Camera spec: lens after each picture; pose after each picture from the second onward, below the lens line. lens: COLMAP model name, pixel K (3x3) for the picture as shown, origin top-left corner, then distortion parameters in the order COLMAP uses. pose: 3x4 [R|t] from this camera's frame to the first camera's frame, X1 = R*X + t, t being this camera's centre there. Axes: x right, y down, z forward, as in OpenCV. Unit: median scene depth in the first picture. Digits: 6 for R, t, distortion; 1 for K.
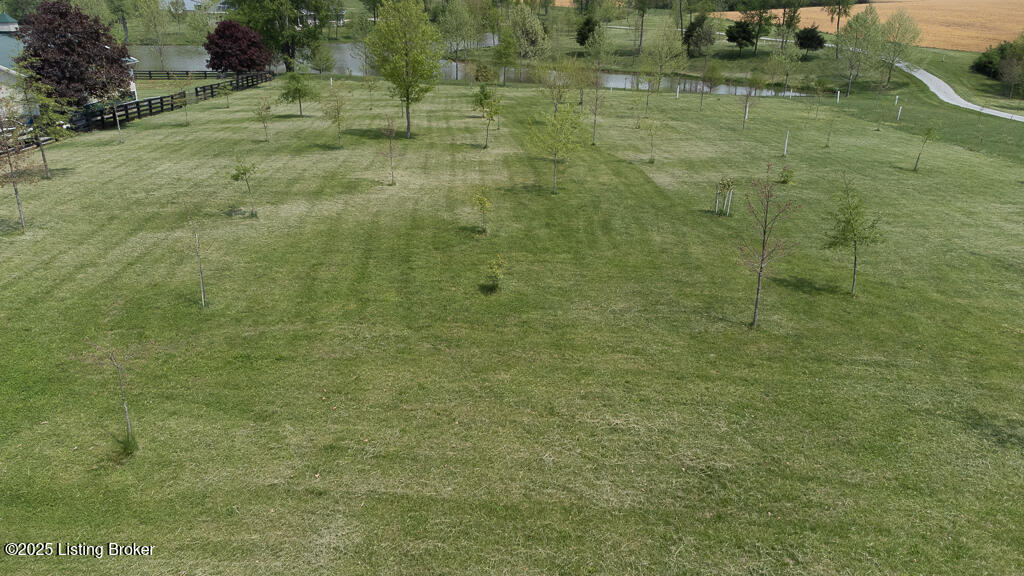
lens RADIAL K [[802.0, 0, 509.7], [0, 802.0, 290.3], [0, 0, 1]] dist [0.040991, 0.014547]
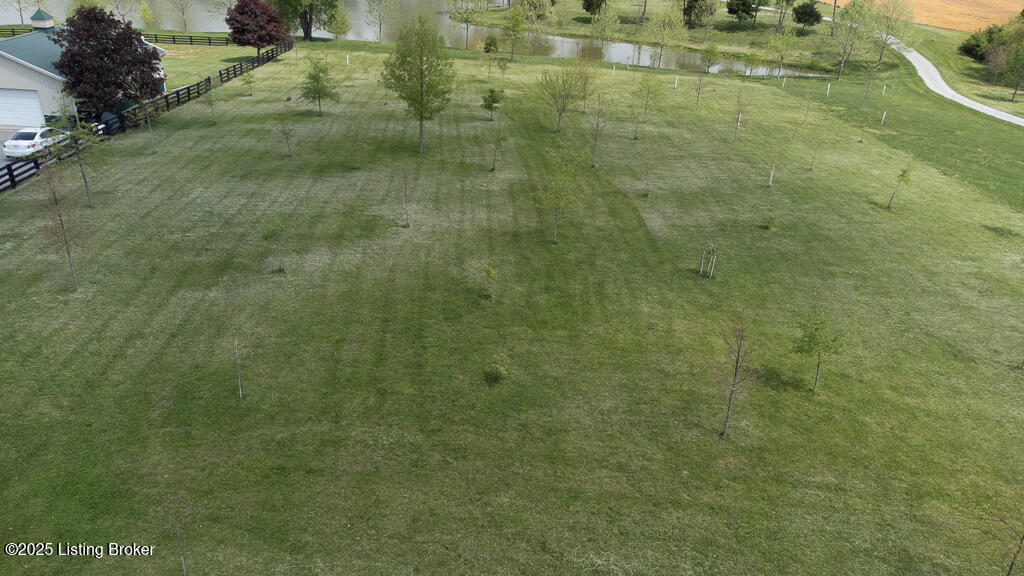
lens RADIAL K [[754.8, 0, 509.3], [0, 754.8, 287.1], [0, 0, 1]] dist [0.040530, 0.015144]
pose [[0.999478, 0.032279, 0.001006, -0.005644], [-0.032249, 0.995903, 0.084488, -0.165136], [0.001725, -0.084476, 0.996424, -0.035563]]
